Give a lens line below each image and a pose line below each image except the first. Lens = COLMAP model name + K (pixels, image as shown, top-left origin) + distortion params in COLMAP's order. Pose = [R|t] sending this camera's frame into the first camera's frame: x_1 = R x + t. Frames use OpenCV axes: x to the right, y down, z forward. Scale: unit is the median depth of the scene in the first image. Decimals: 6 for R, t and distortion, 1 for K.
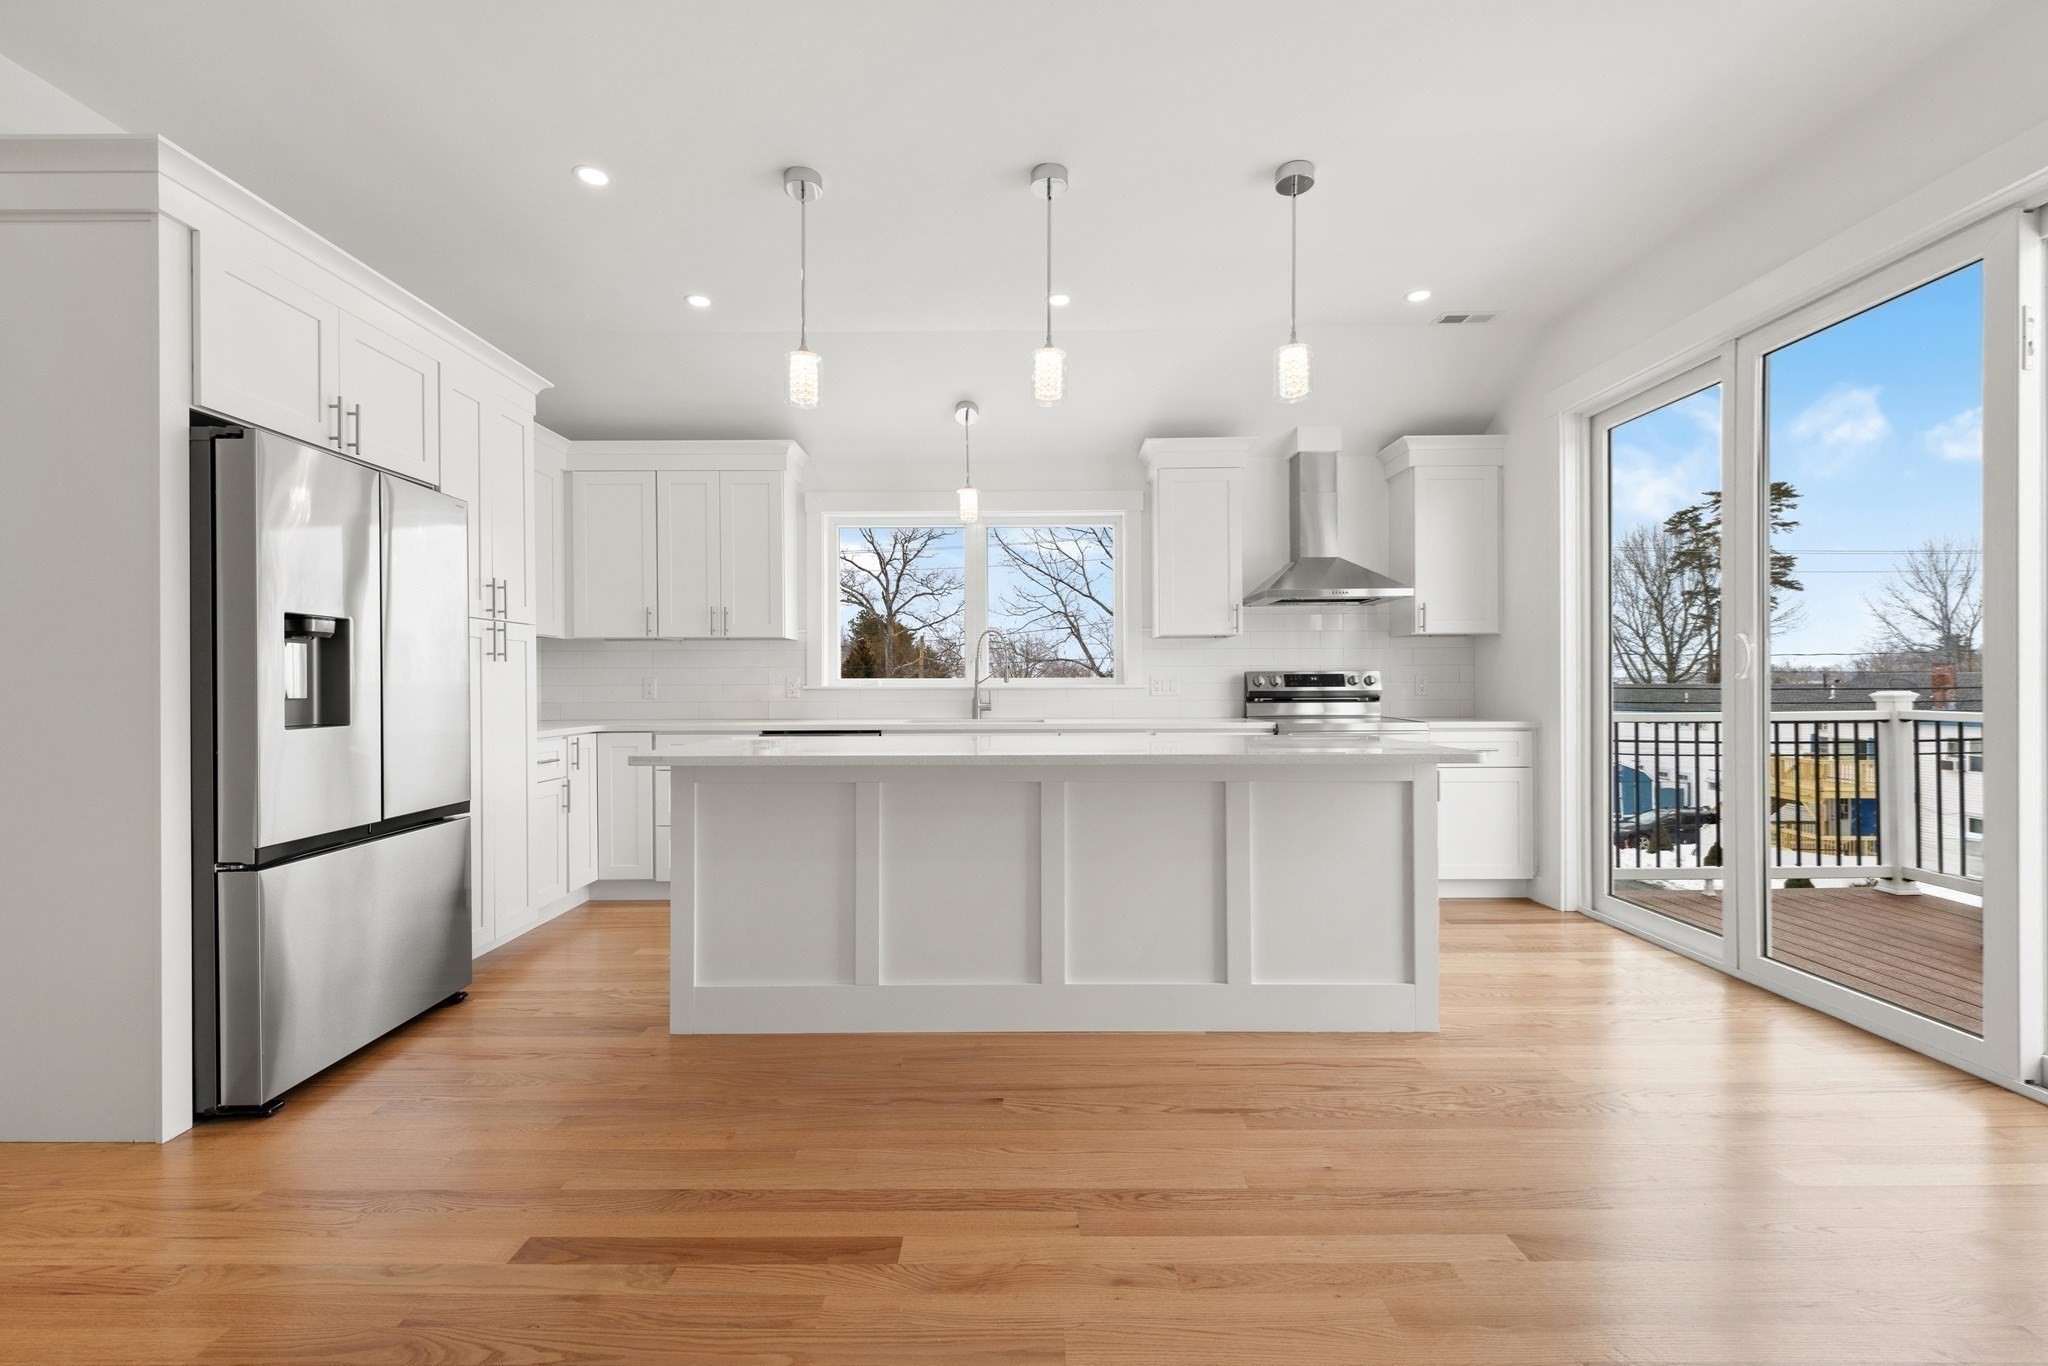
lens RADIAL K [[875.2, 0, 1021.6], [0, 875.2, 686.0], [0, 0, 1]] dist [0.006598, -0.001963]
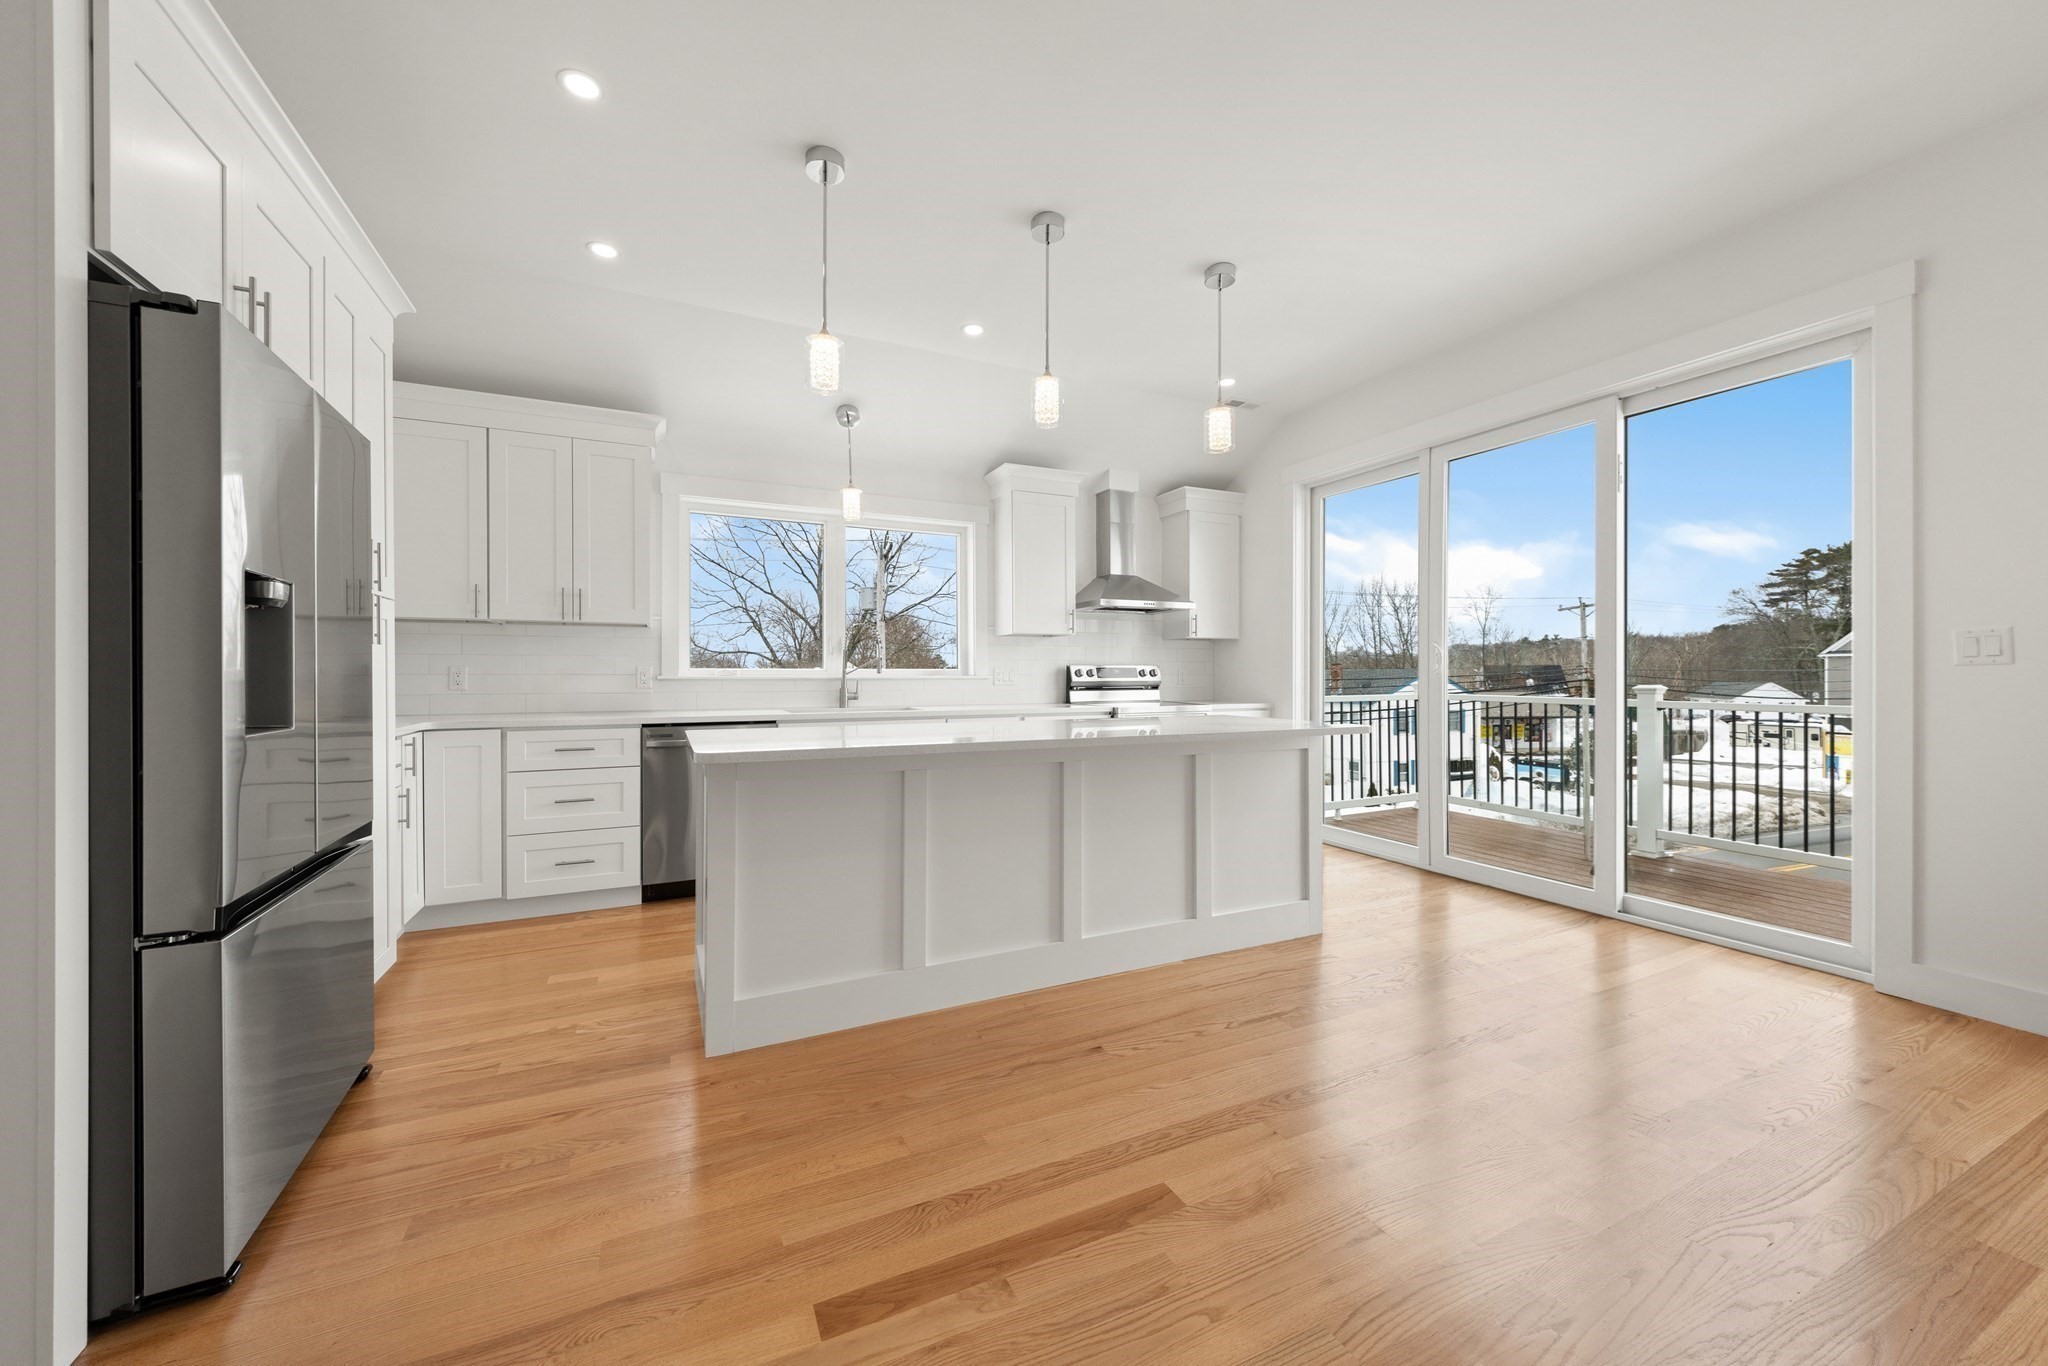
lens RADIAL K [[760.6, 0, 1027.2], [0, 760.6, 674.0], [0, 0, 1]] dist [0.009196, -0.001961]
pose [[0.900116, 0.004633, 0.435625, -0.423224], [-0.003060, 0.999986, -0.004313, 0.000726], [-0.435639, 0.002549, 0.900118, 0.132082]]
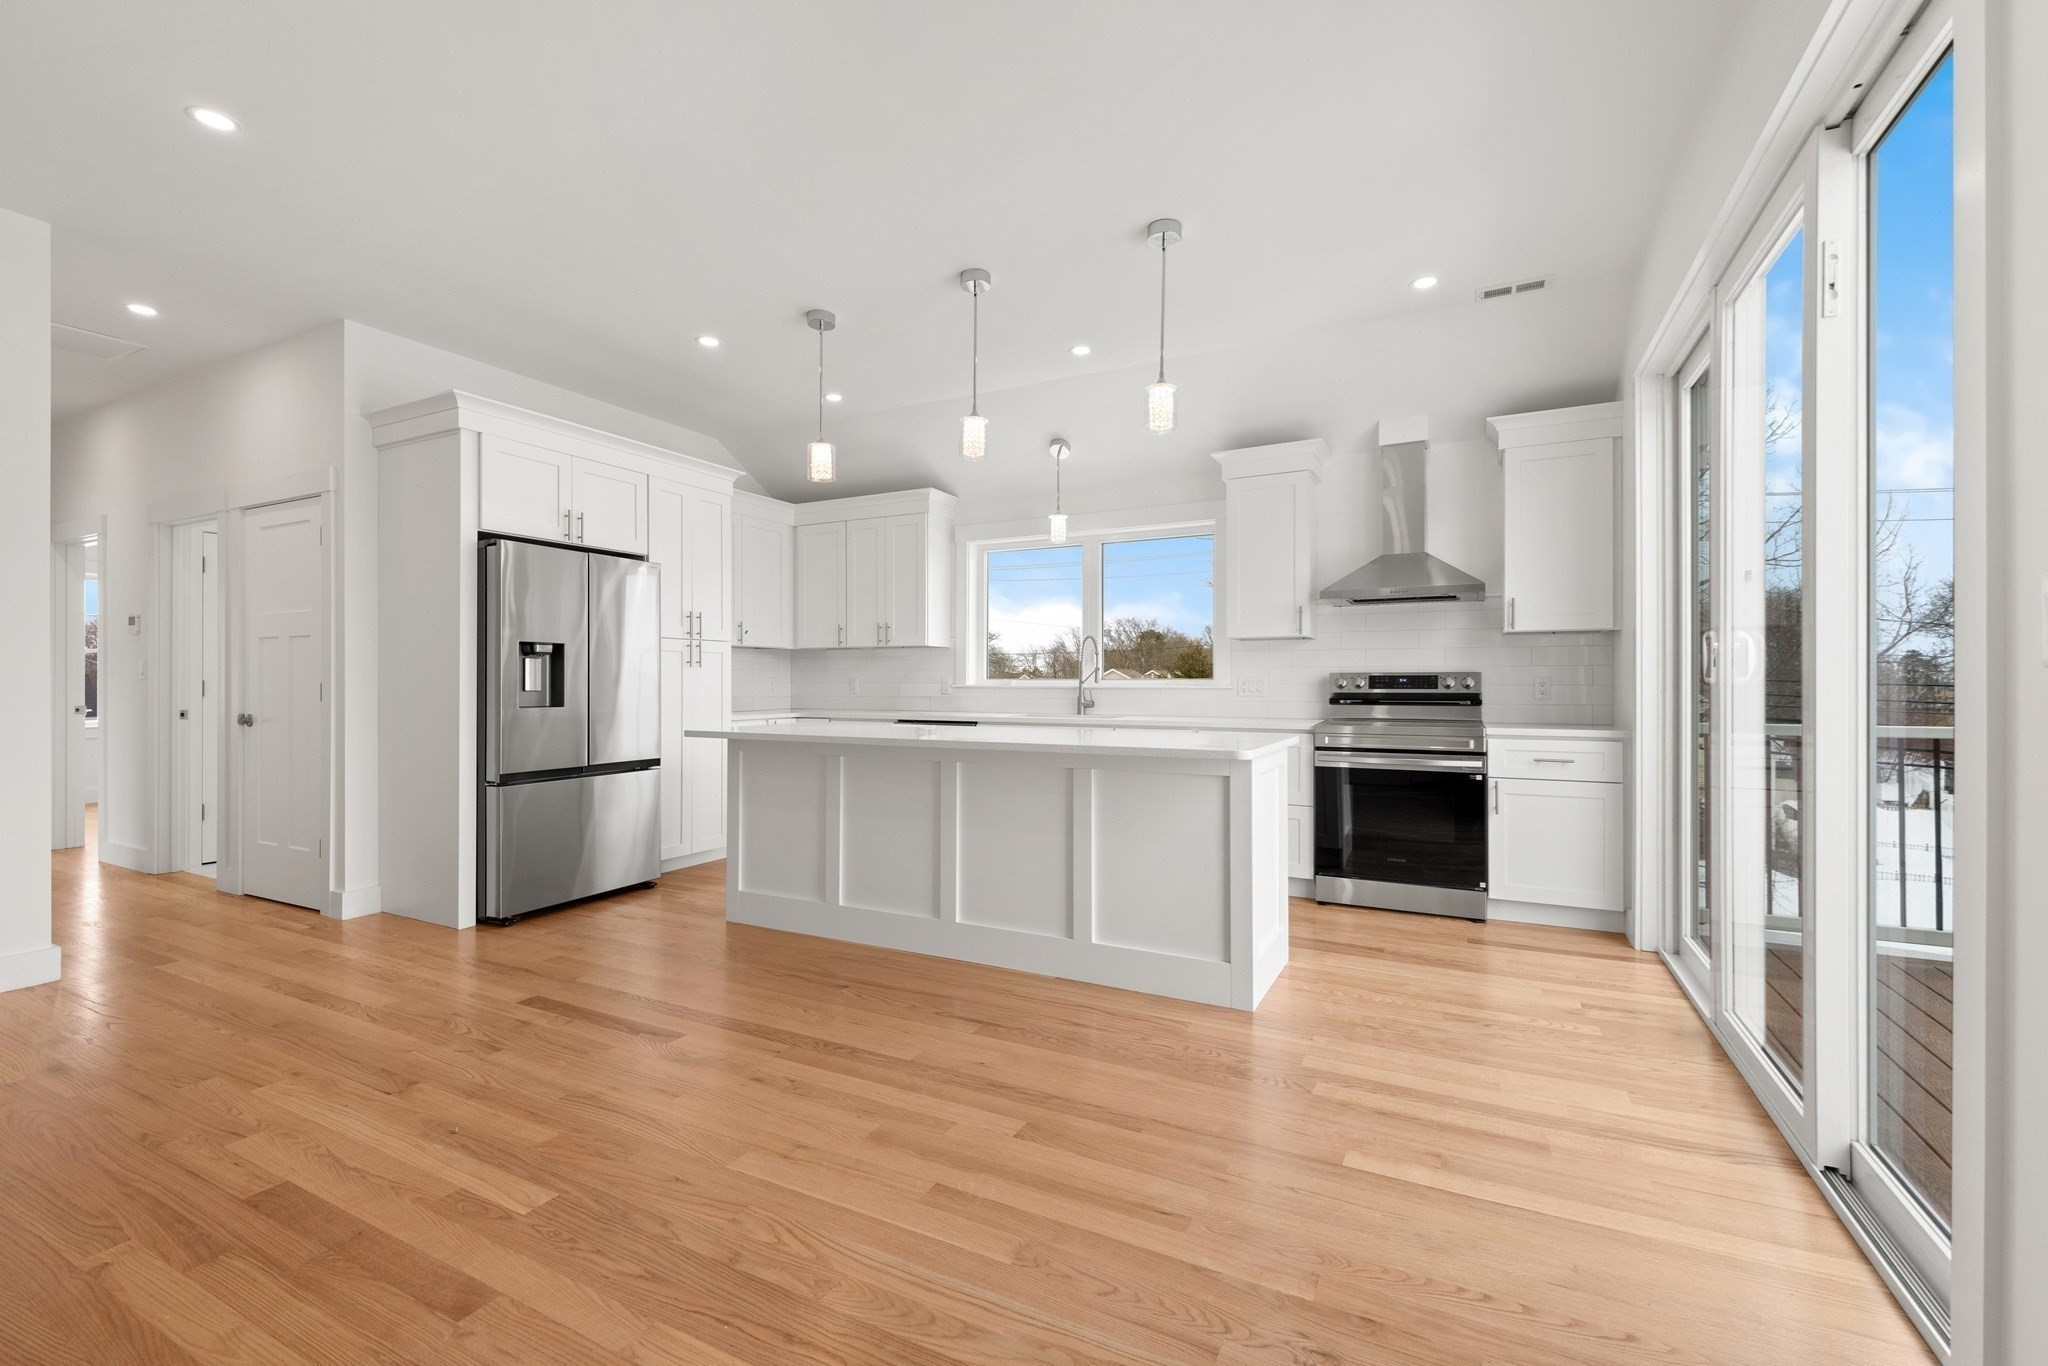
lens RADIAL K [[875.2, 0, 1019.3], [0, 875.2, 685.6], [0, 0, 1]] dist [0.006598, -0.001963]
pose [[0.888831, 0.006245, -0.458192, 0.670110], [-0.005753, 0.999980, 0.002470, -0.004469], [0.458199, 0.000440, 0.888850, -0.077592]]
